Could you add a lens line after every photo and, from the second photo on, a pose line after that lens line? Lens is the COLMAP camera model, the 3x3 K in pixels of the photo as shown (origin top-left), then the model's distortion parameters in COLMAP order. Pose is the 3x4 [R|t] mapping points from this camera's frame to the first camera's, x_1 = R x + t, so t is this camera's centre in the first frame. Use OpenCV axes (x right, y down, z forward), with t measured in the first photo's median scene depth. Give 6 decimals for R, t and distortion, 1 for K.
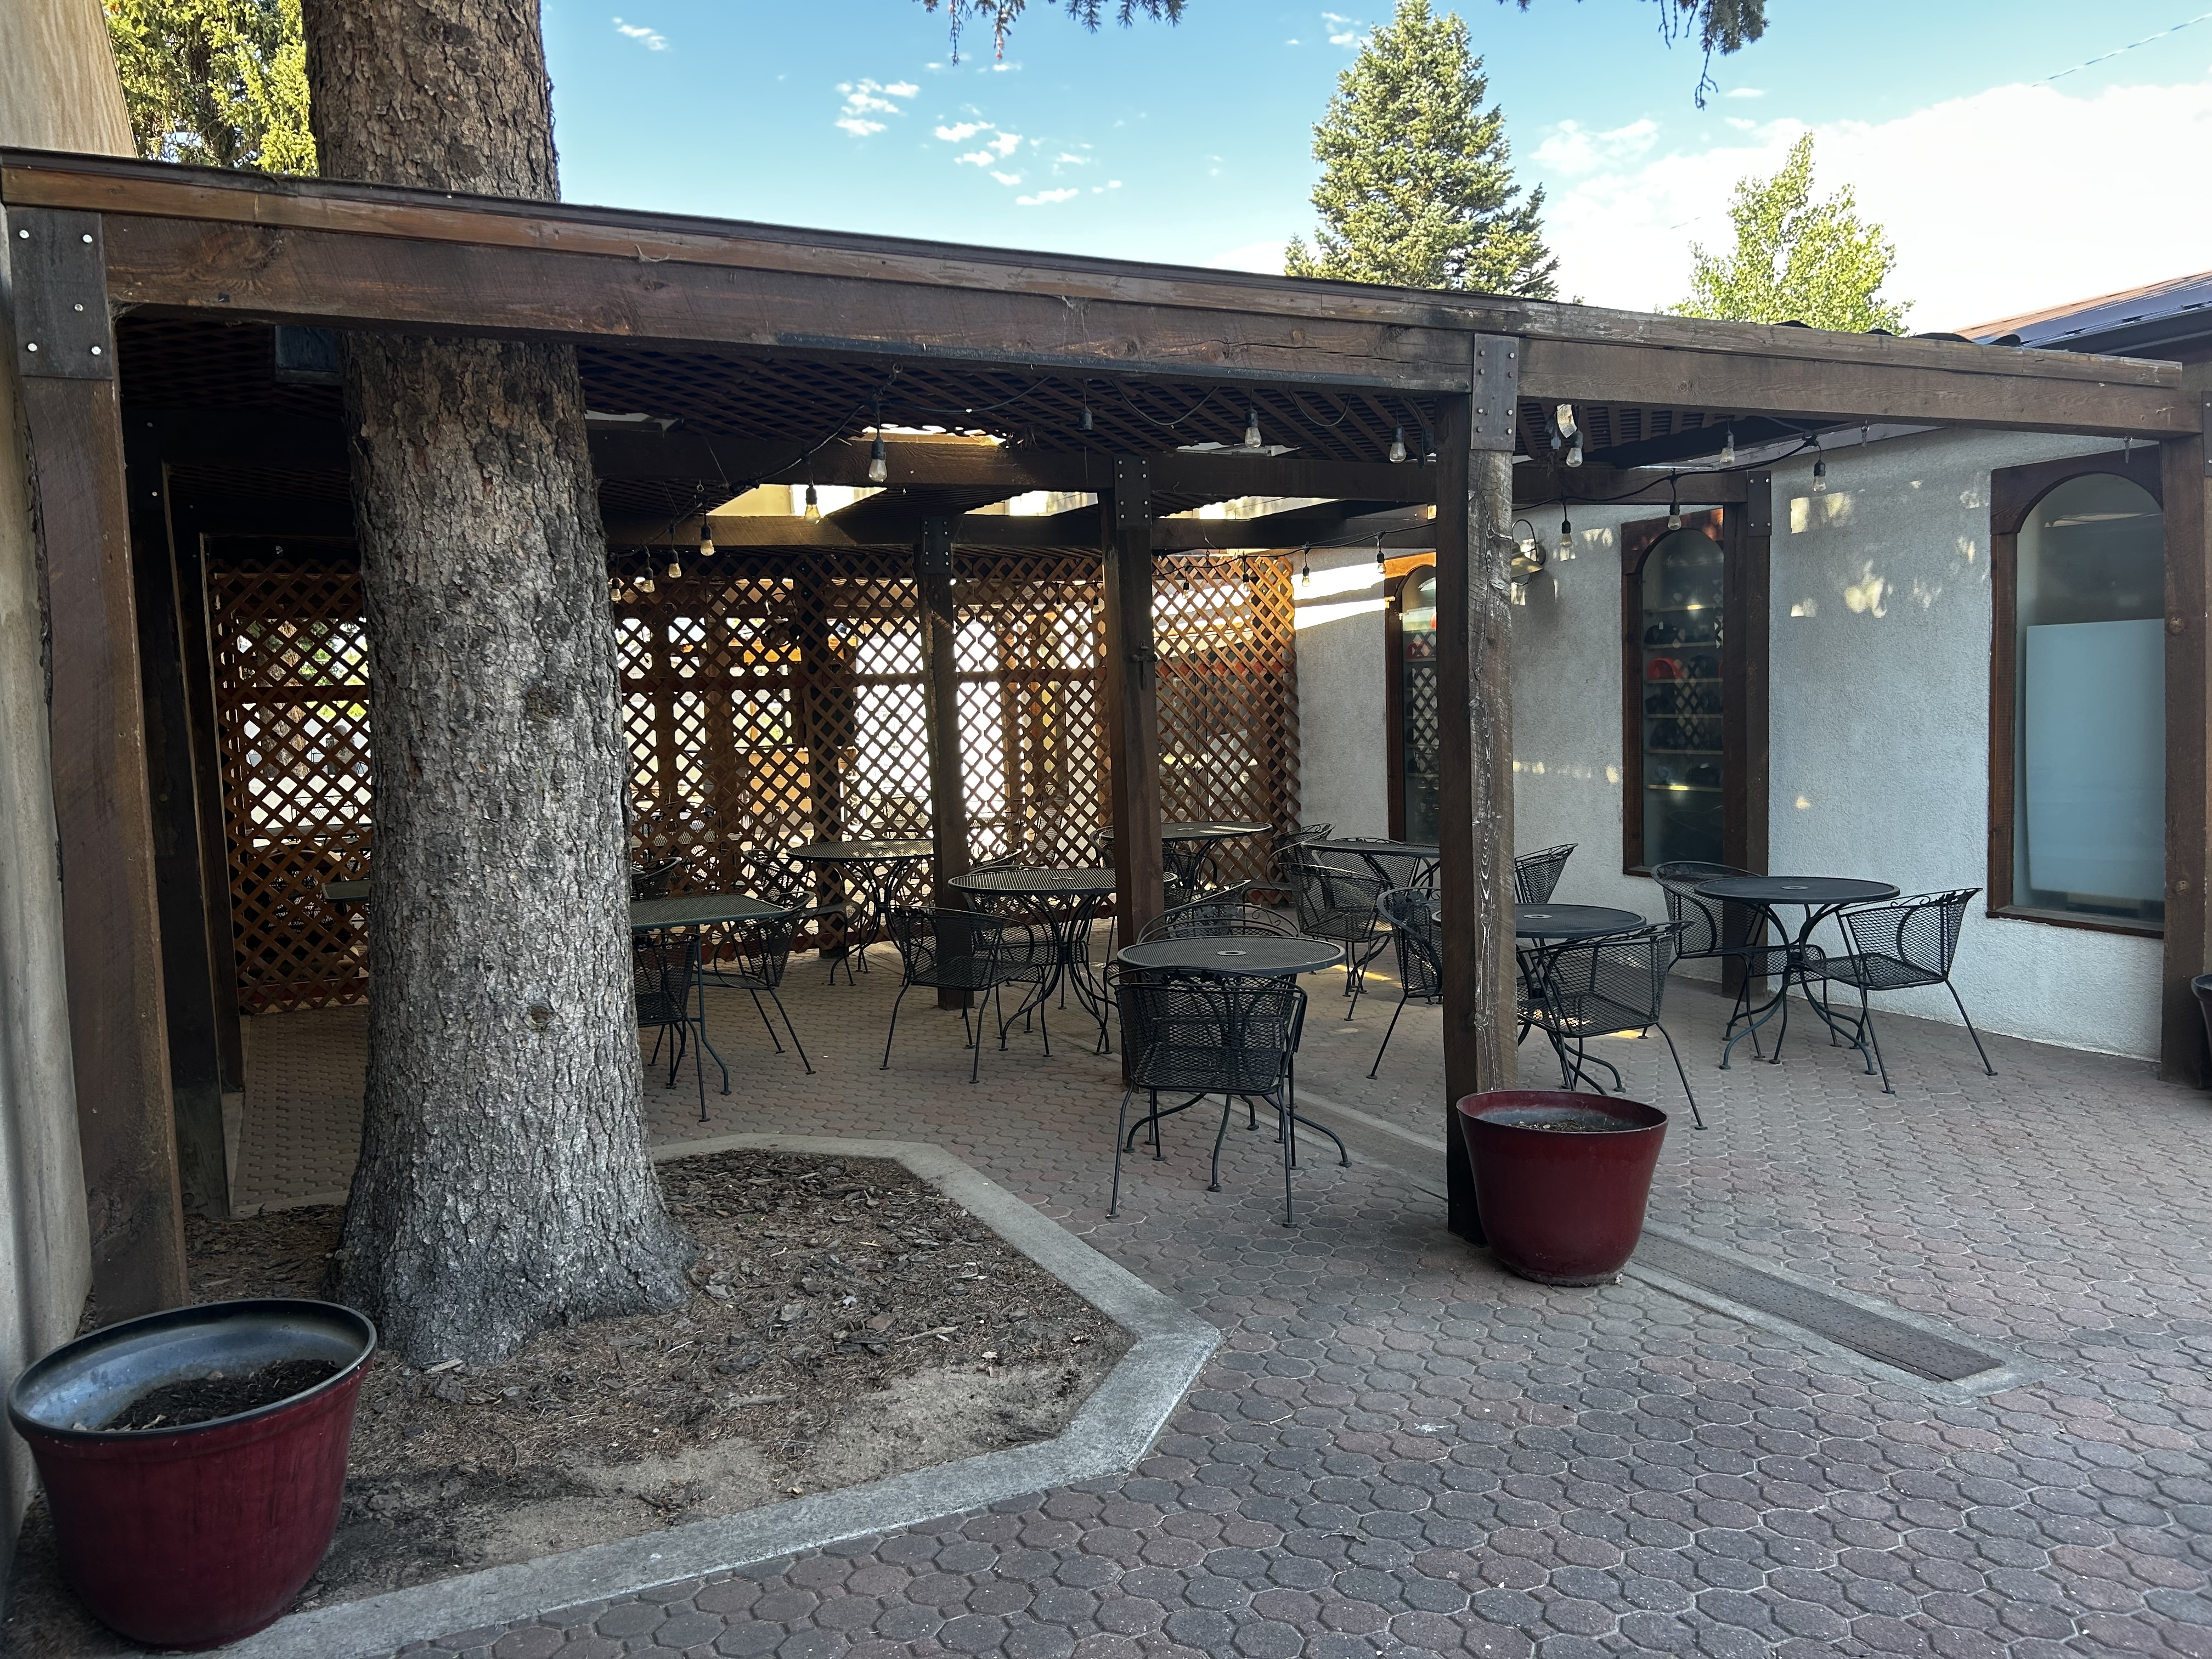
lens RADIAL K [[1673.0, 0, 1106.0], [0, 1673.0, 829.5], [0, 0, 1]] dist [-0.005482, 0.002315]
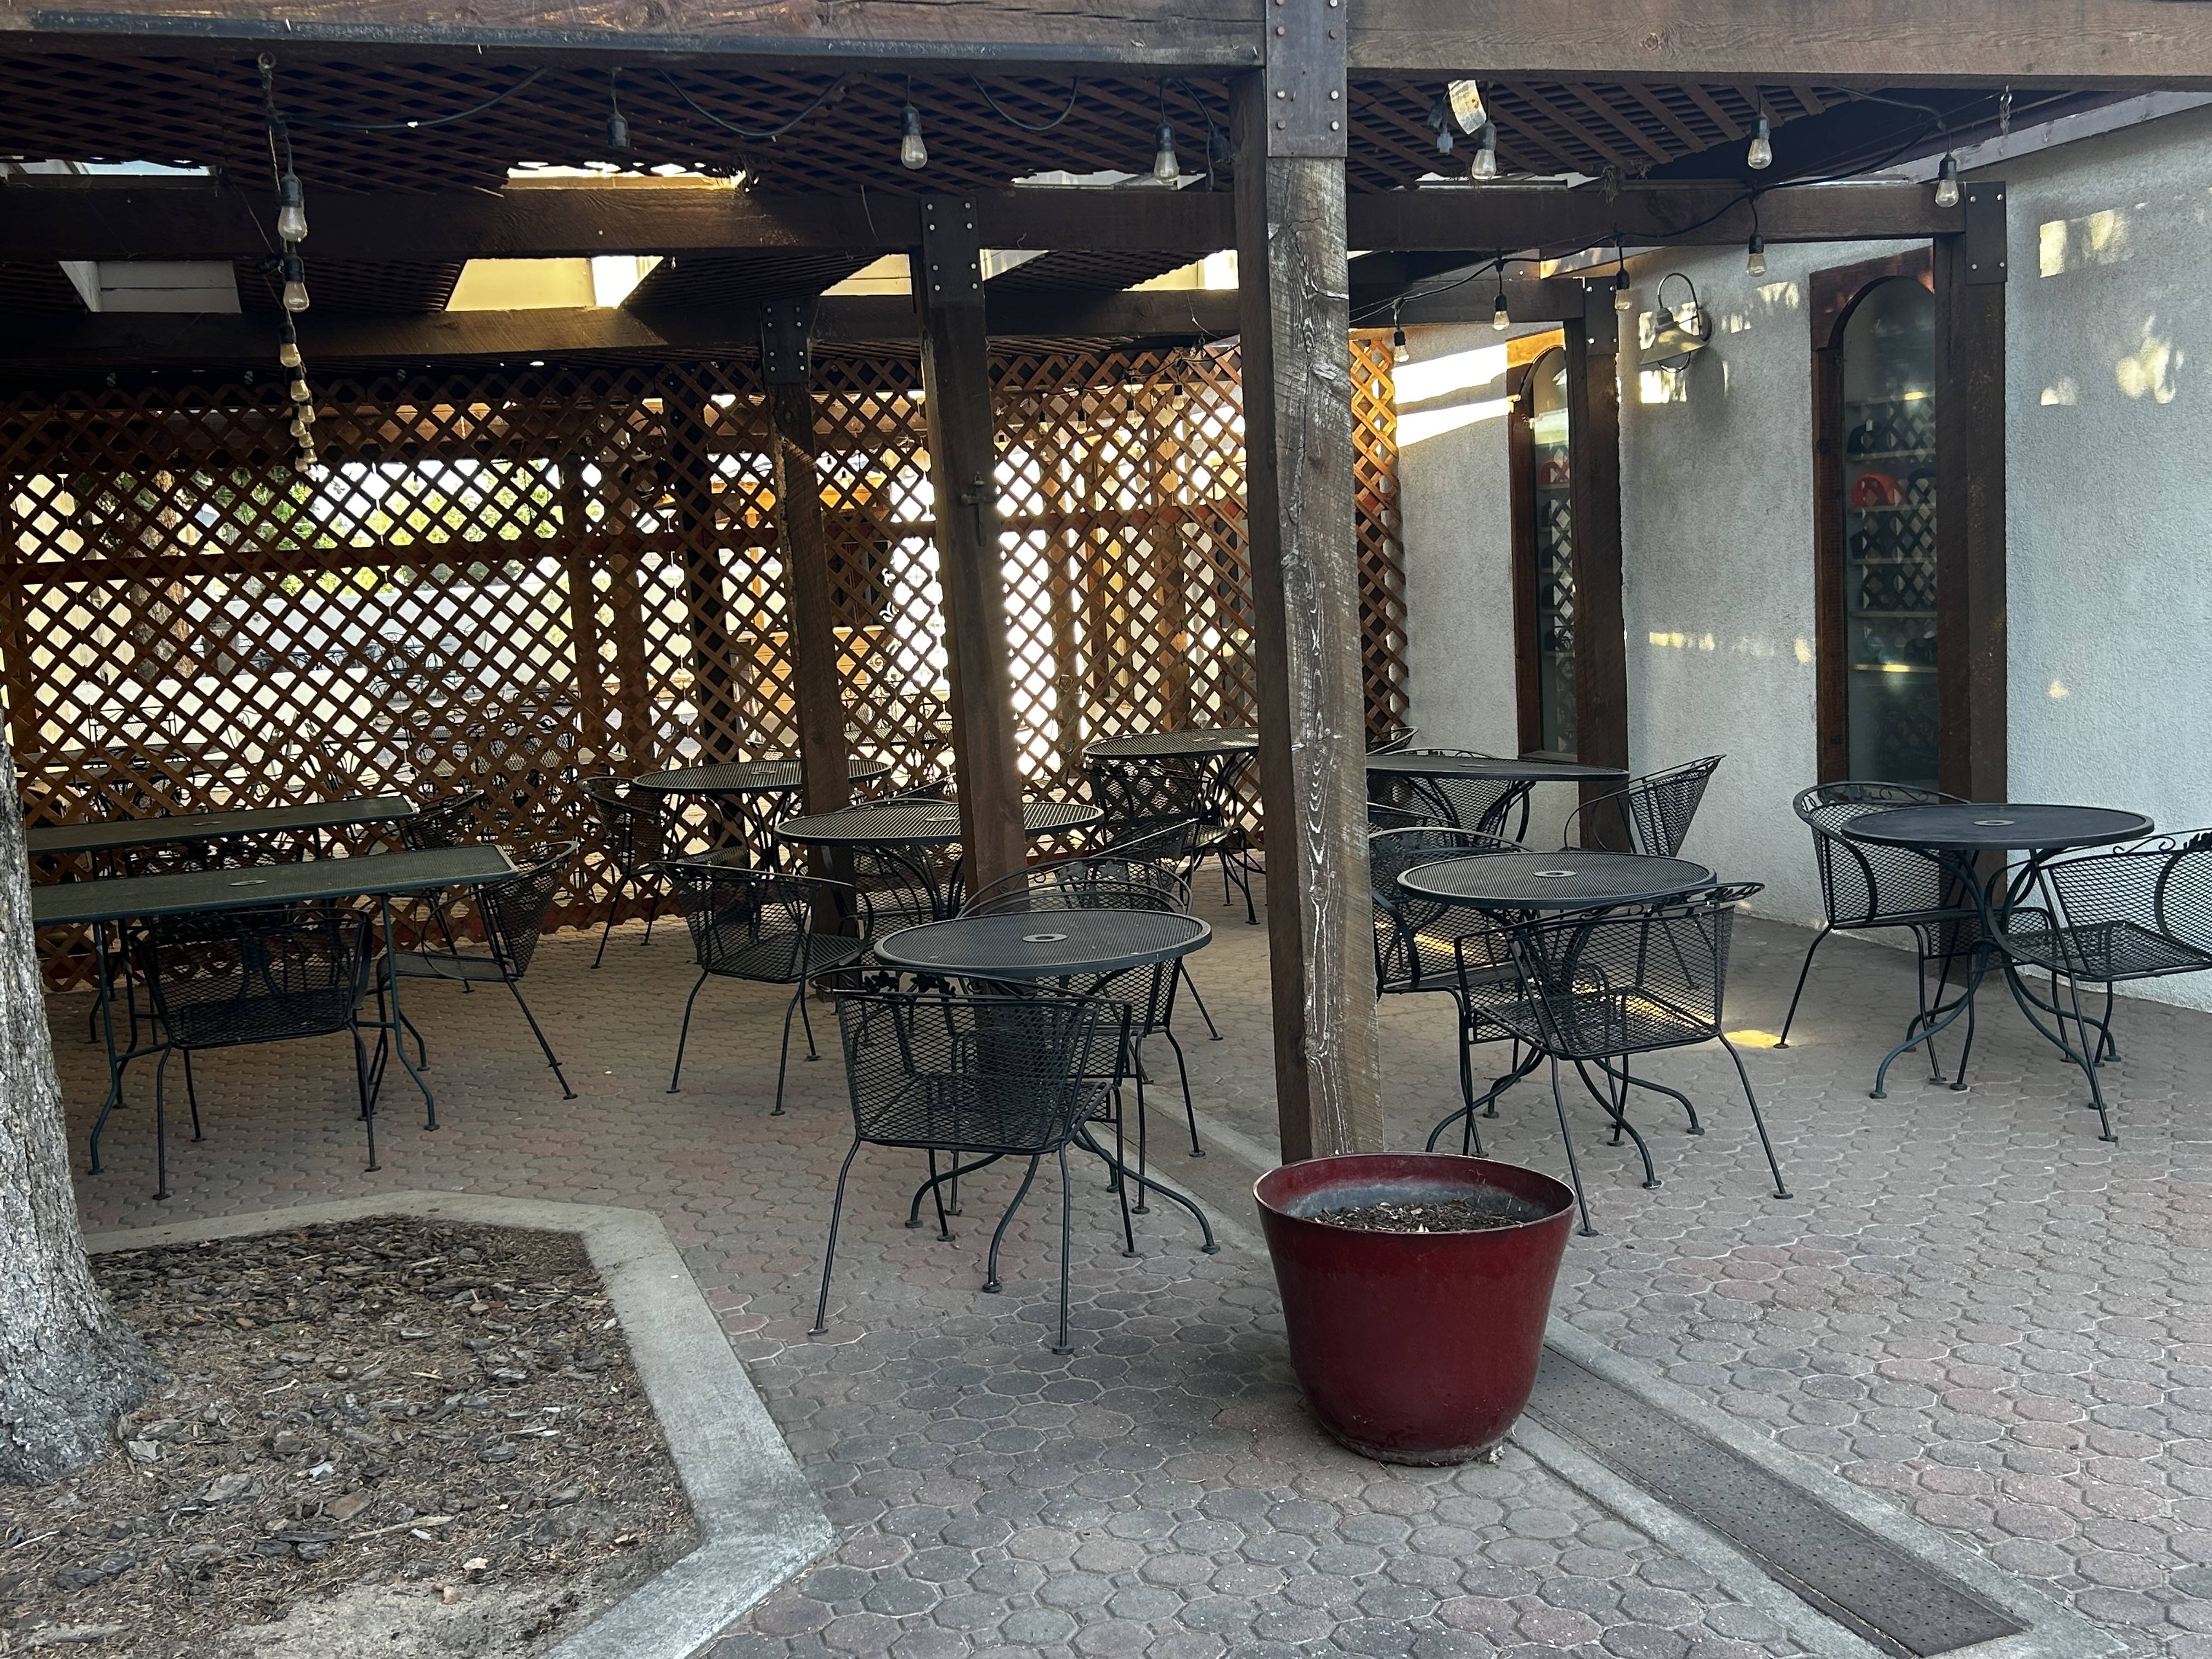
lens RADIAL K [[2180.8, 0, 1247.3], [0, 2180.8, 831.0], [0, 0, 1]] dist [0.057547, -0.136514]
pose [[0.994537, -0.009348, -0.103969, 0.244300], [0.014797, 0.998550, 0.051764, -0.012906], [0.103334, -0.053020, 0.993233, 0.134068]]
